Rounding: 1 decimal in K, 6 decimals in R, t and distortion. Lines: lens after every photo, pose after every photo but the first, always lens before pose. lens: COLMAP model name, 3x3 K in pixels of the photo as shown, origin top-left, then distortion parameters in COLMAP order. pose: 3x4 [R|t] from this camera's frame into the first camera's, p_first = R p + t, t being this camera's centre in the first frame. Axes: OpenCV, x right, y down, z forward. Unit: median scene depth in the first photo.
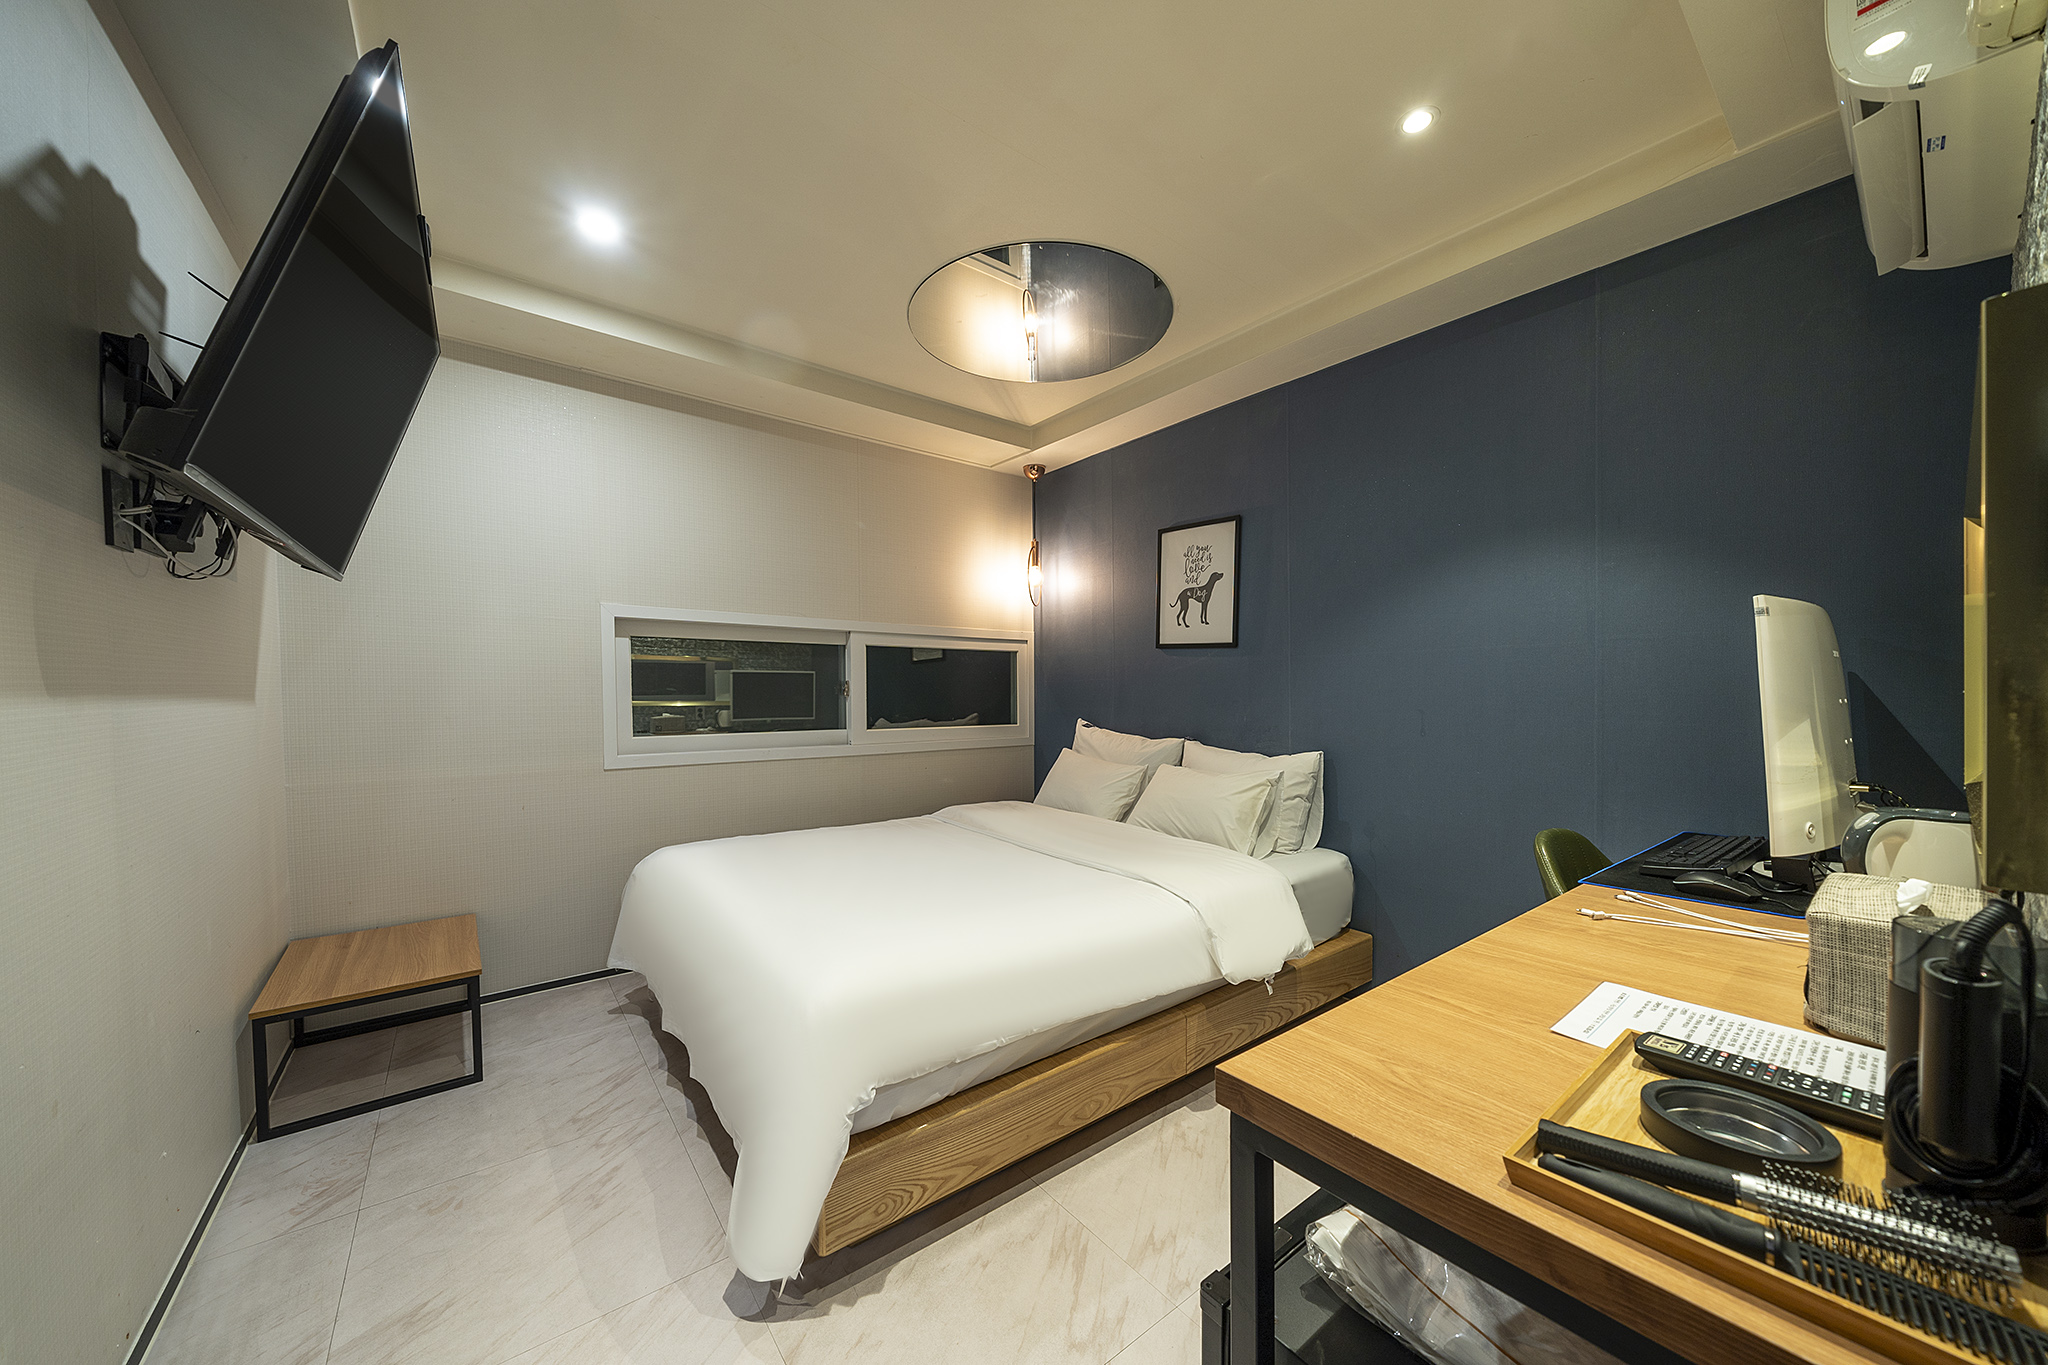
lens RADIAL K [[706.4, 0, 1030.5], [0, 706.4, 694.3], [0, 0, 1]] dist [-0.000390, -0.000059]
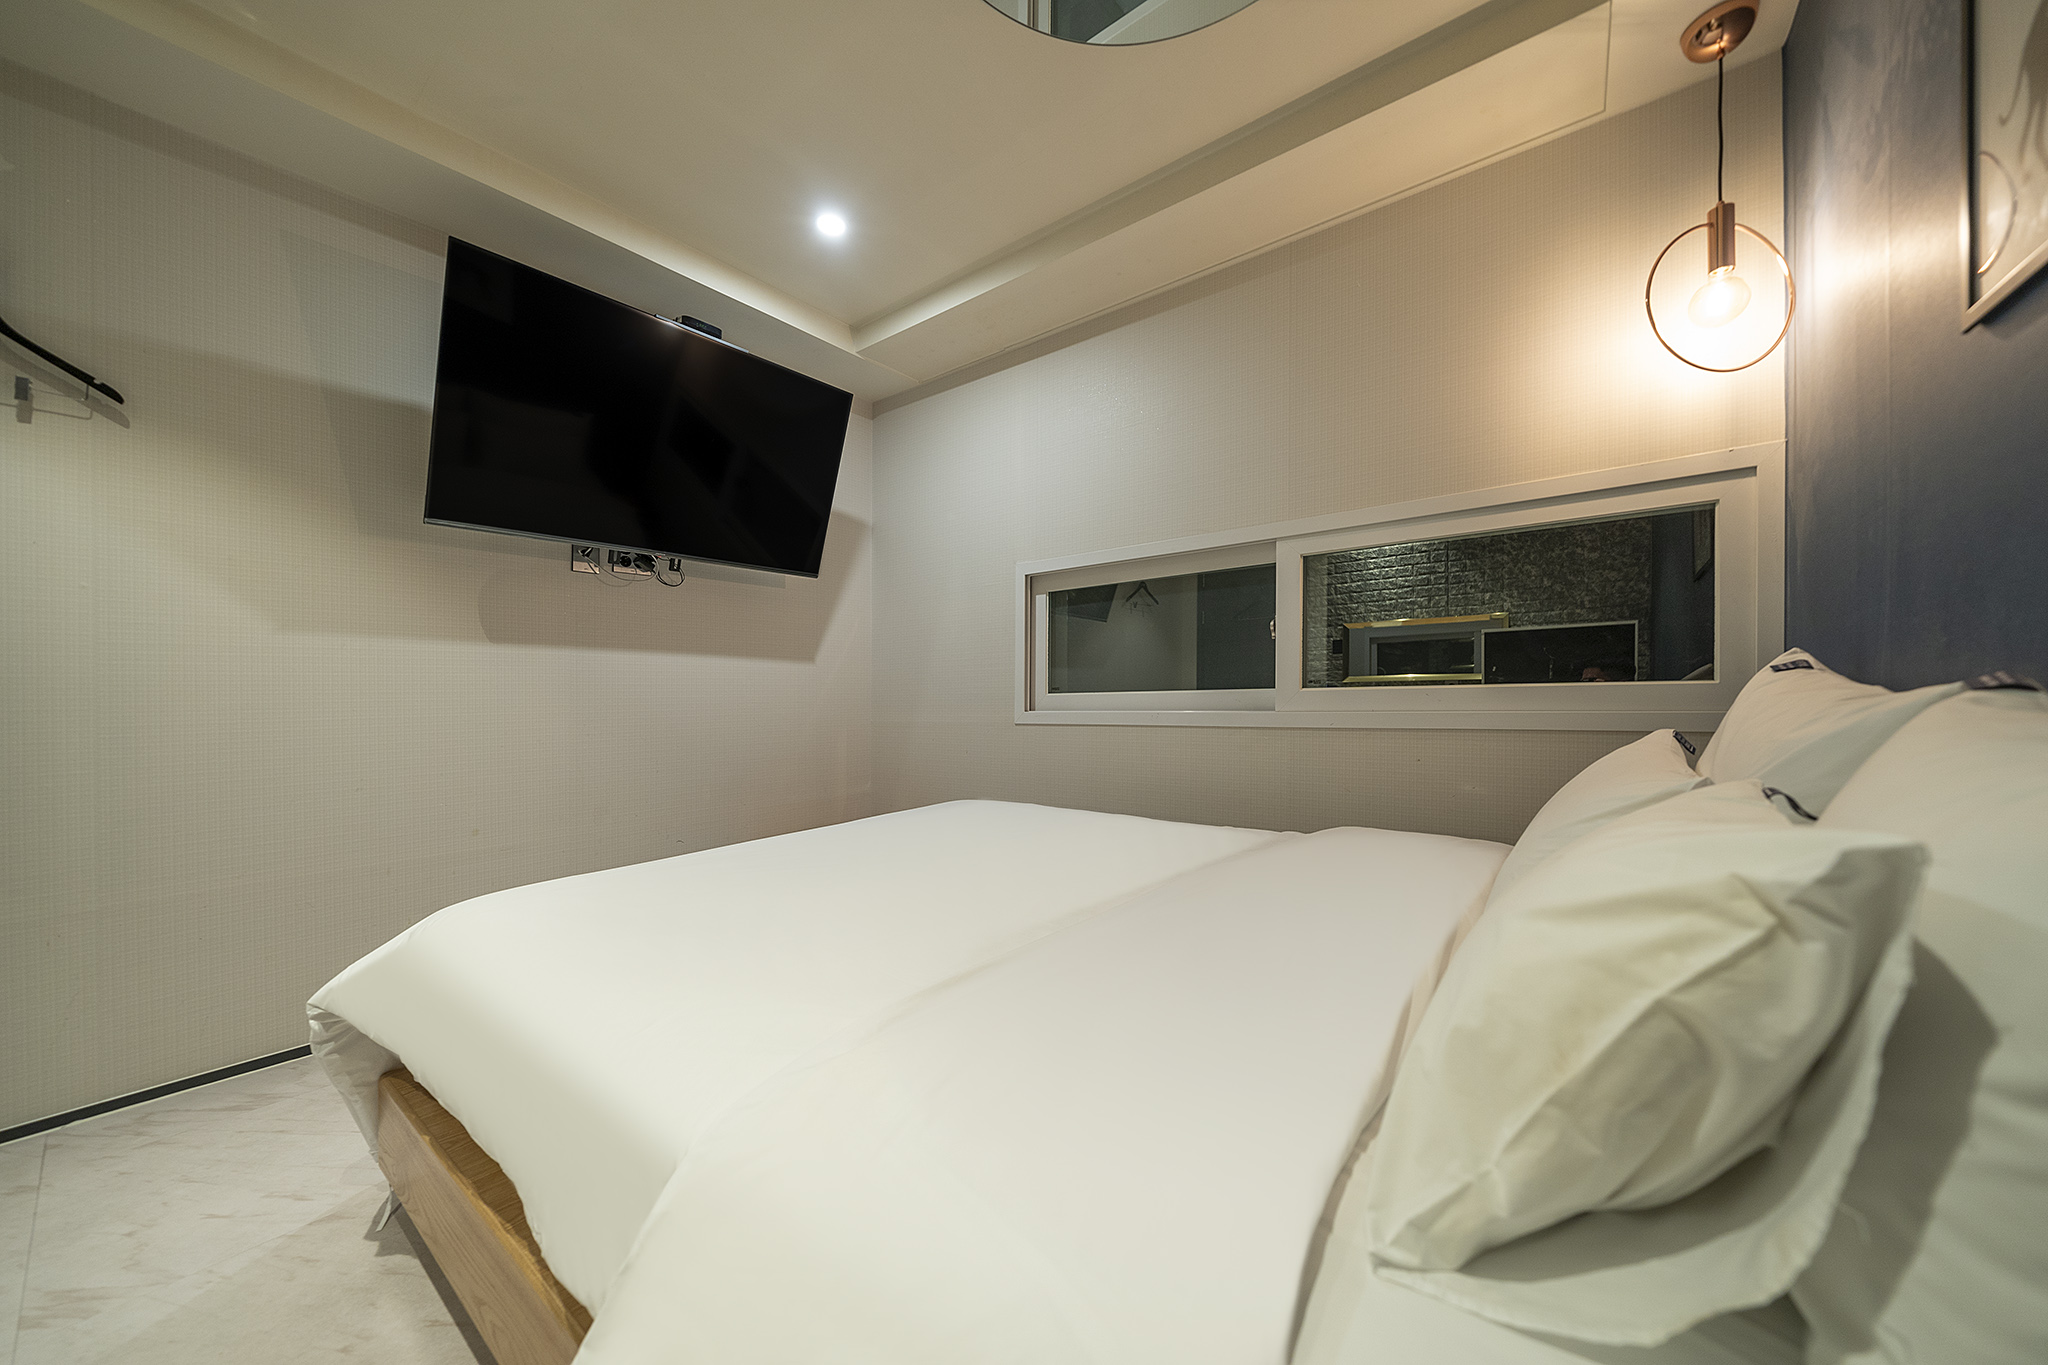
lens RADIAL K [[726.4, 0, 1023.6], [0, 726.4, 693.6], [0, 0, 1]] dist [-0.000730, -0.000051]
pose [[0.248241, -0.012839, -0.968613, 0.363676], [0.015674, 0.999834, -0.009236, 0.060322], [0.968571, -0.012890, 0.248401, 0.639477]]
